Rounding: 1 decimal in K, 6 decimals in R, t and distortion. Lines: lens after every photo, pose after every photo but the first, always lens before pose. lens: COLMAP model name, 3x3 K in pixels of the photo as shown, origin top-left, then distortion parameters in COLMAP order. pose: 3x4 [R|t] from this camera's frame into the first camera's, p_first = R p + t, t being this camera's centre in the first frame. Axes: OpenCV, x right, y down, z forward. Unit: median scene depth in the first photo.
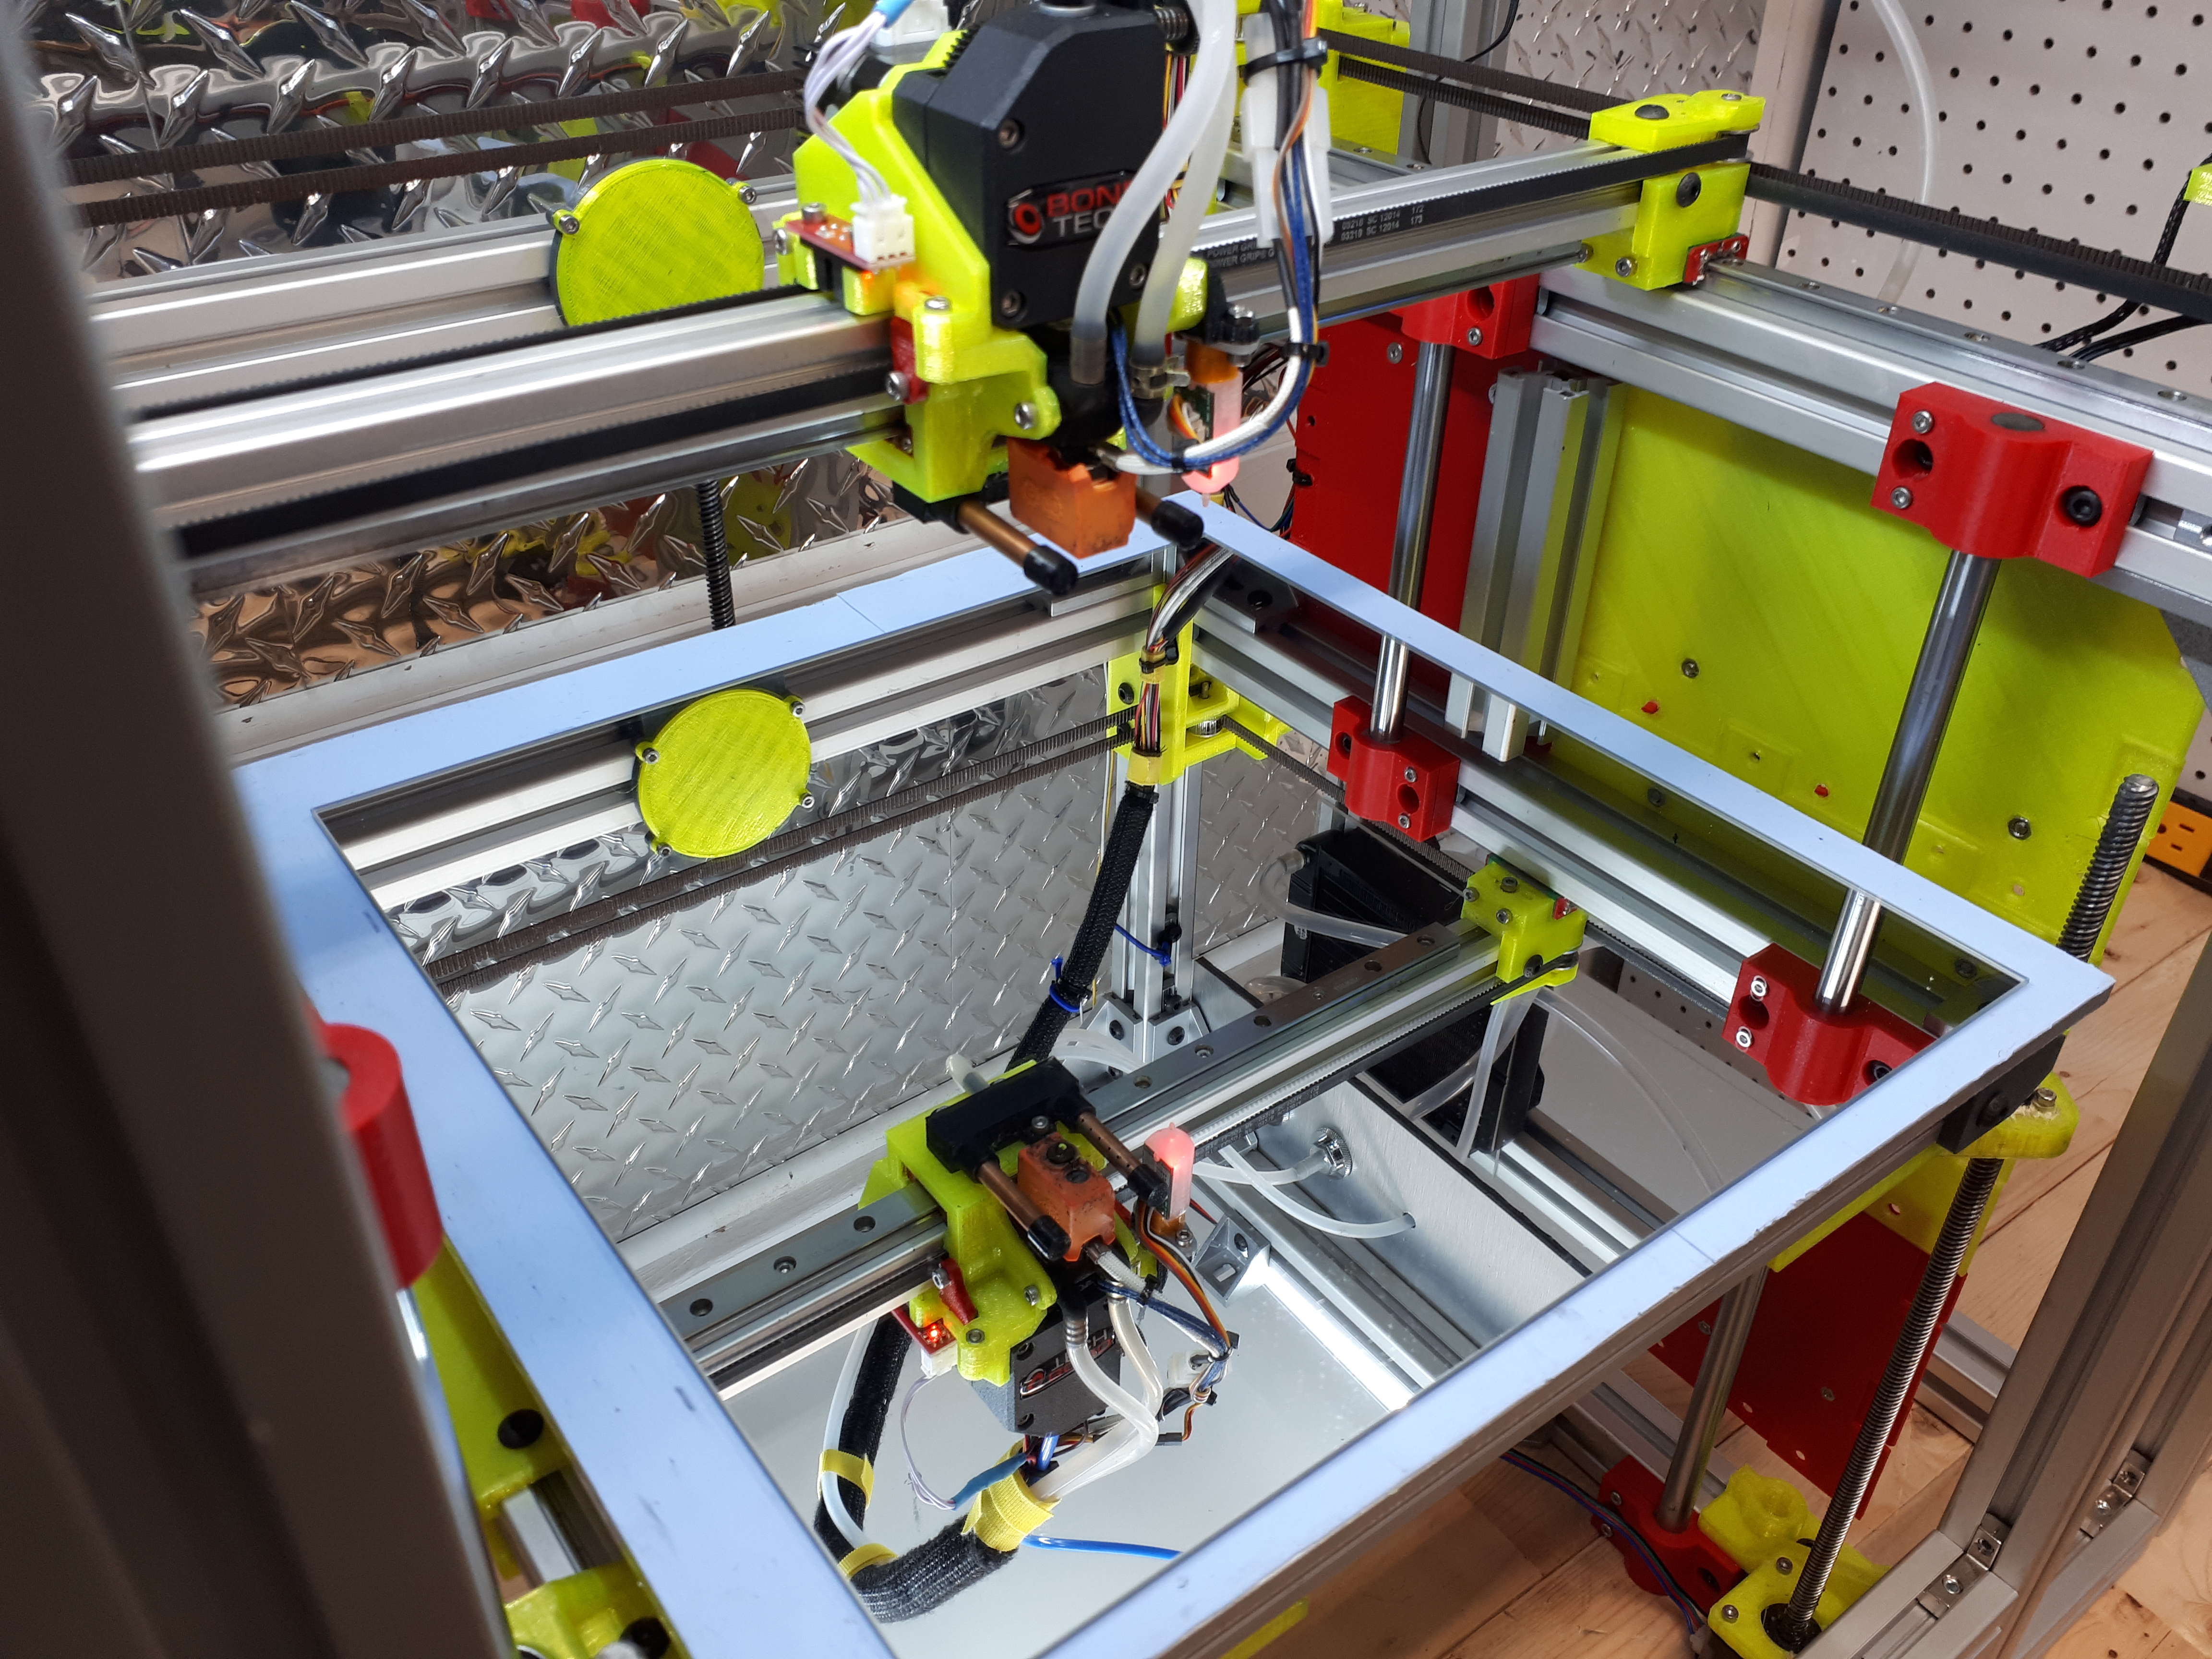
lens RADIAL K [[1788.0, 0, 1108.4], [0, 1788.0, 829.7], [0, 0, 1]] dist [0.006188, -0.006117]
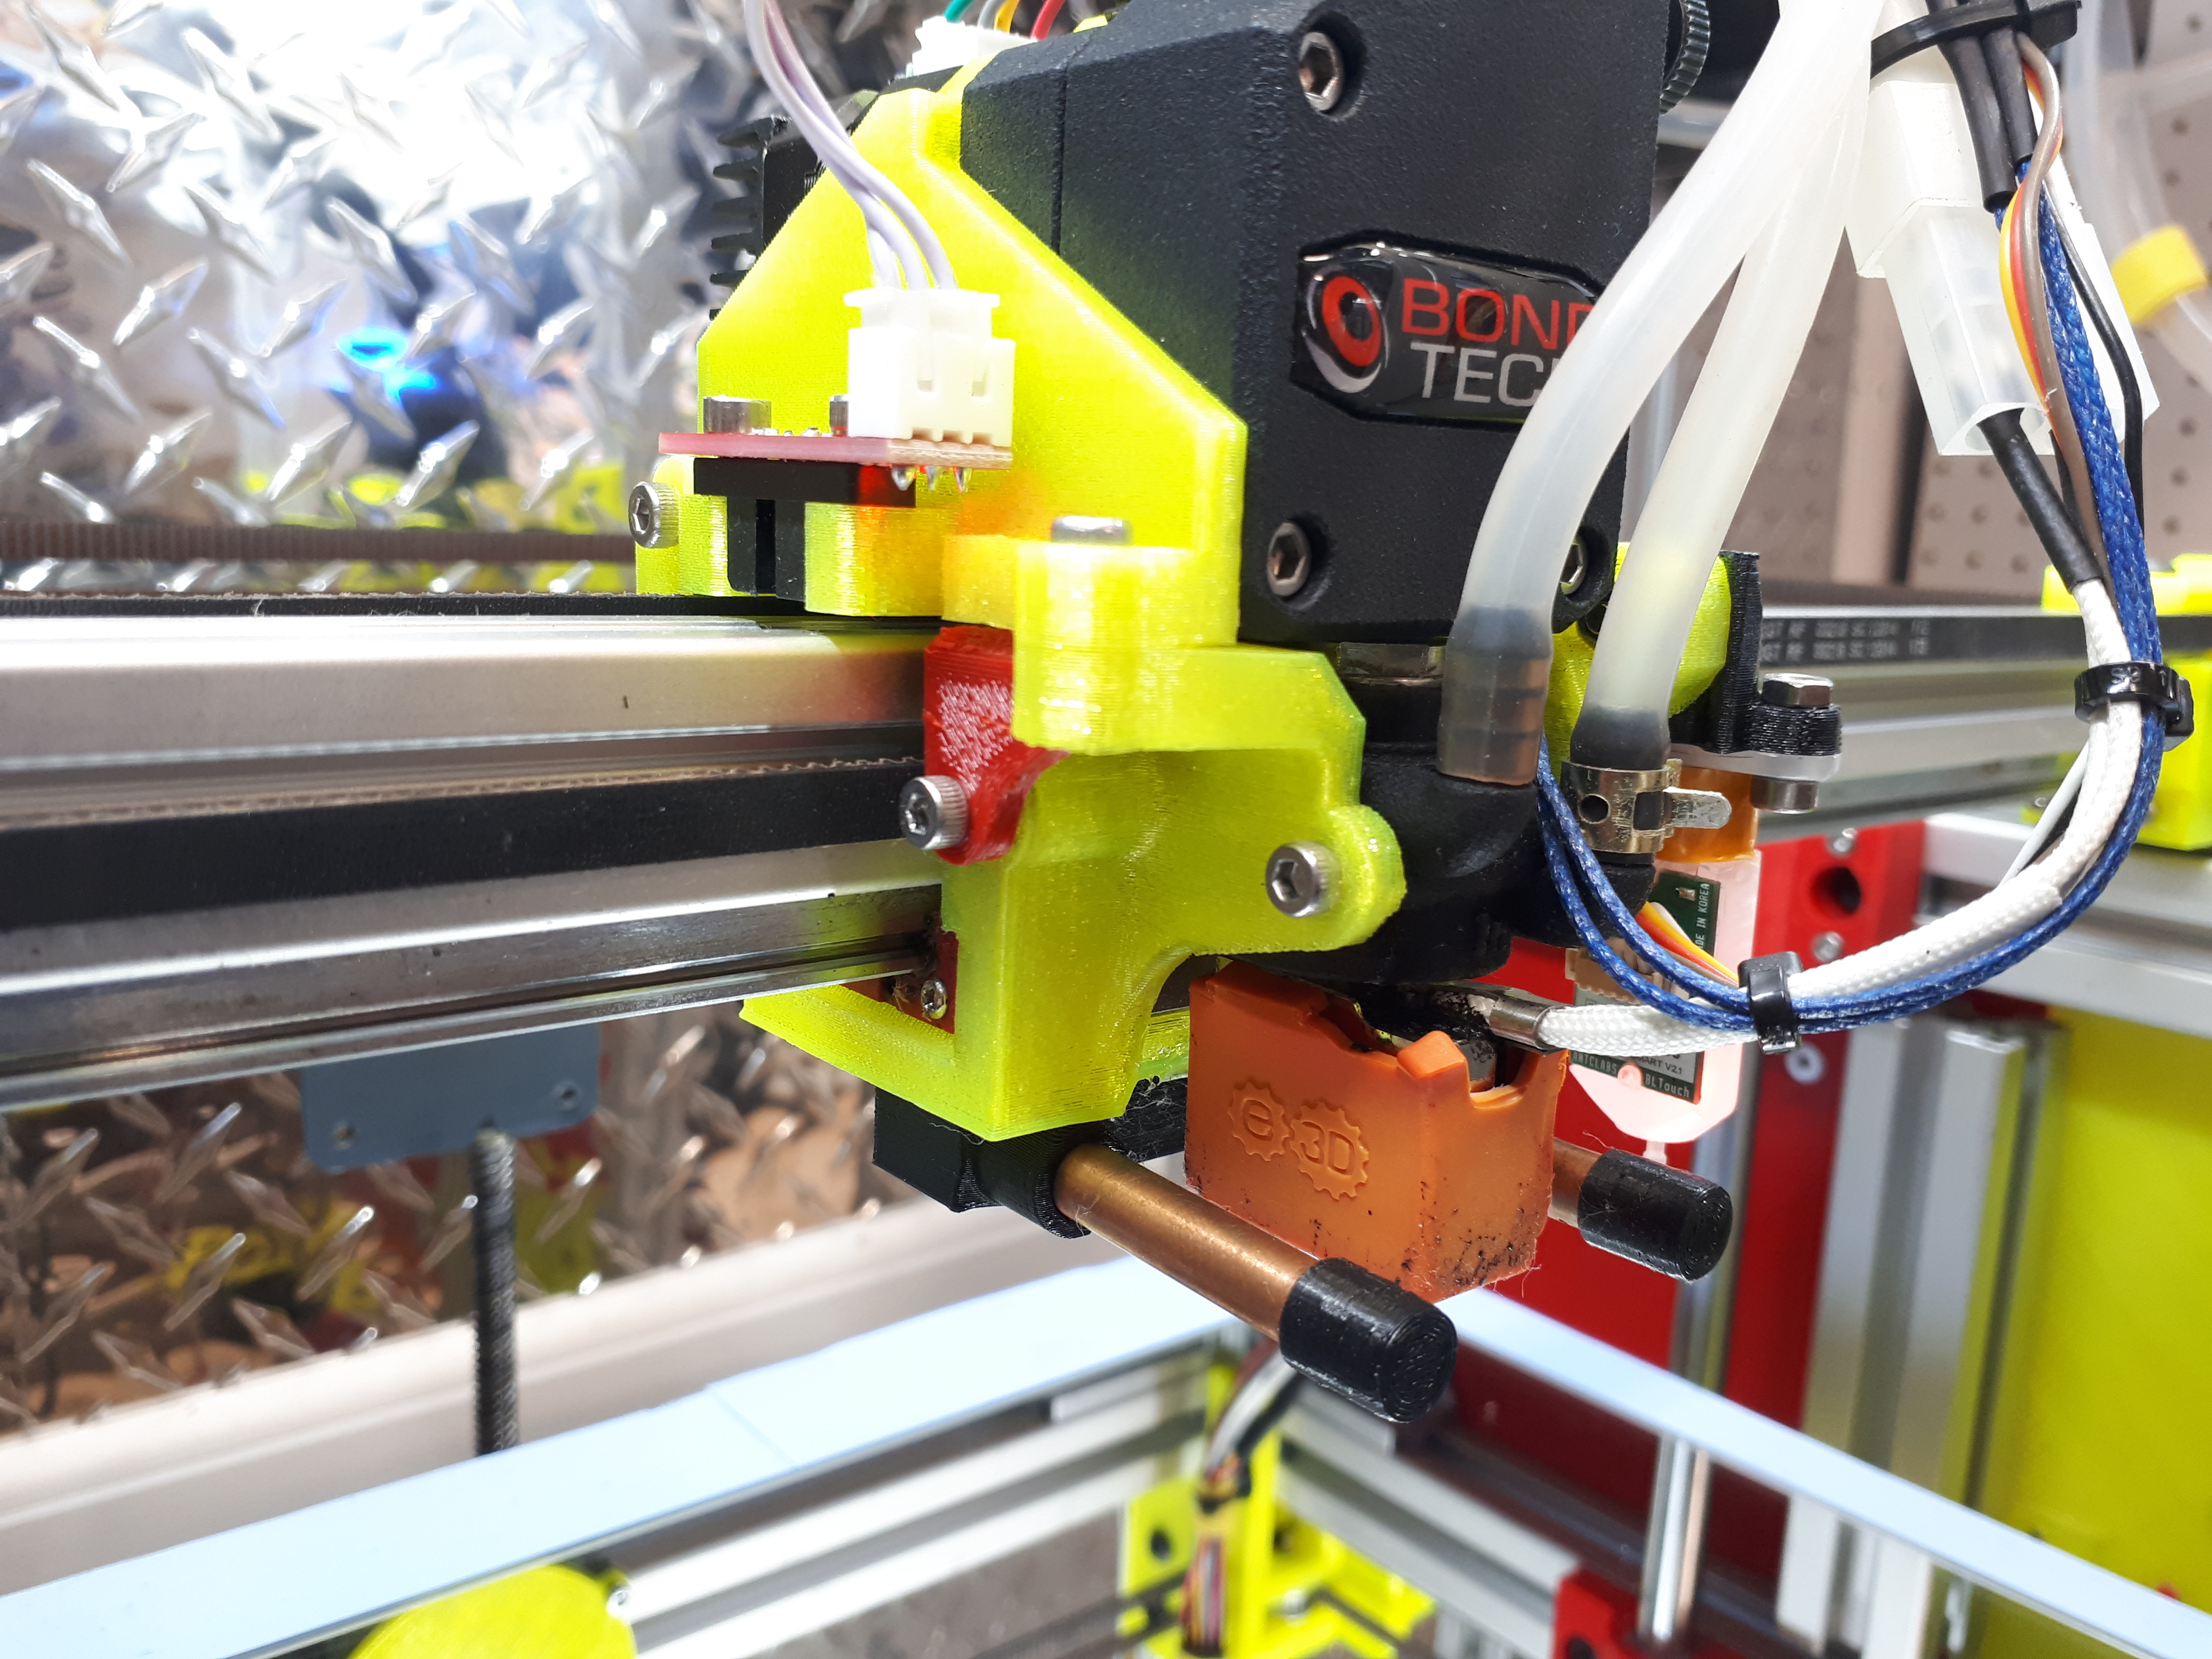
lens RADIAL K [[1788.0, 0, 1194.6], [0, 1788.0, 842.6], [0, 0, 1]] dist [0.006188, -0.006117]
pose [[0.994740, 0.031150, 0.097578, -0.094675], [0.011400, 0.913052, -0.407684, -0.088963], [-0.101793, 0.406652, 0.907894, 0.632085]]
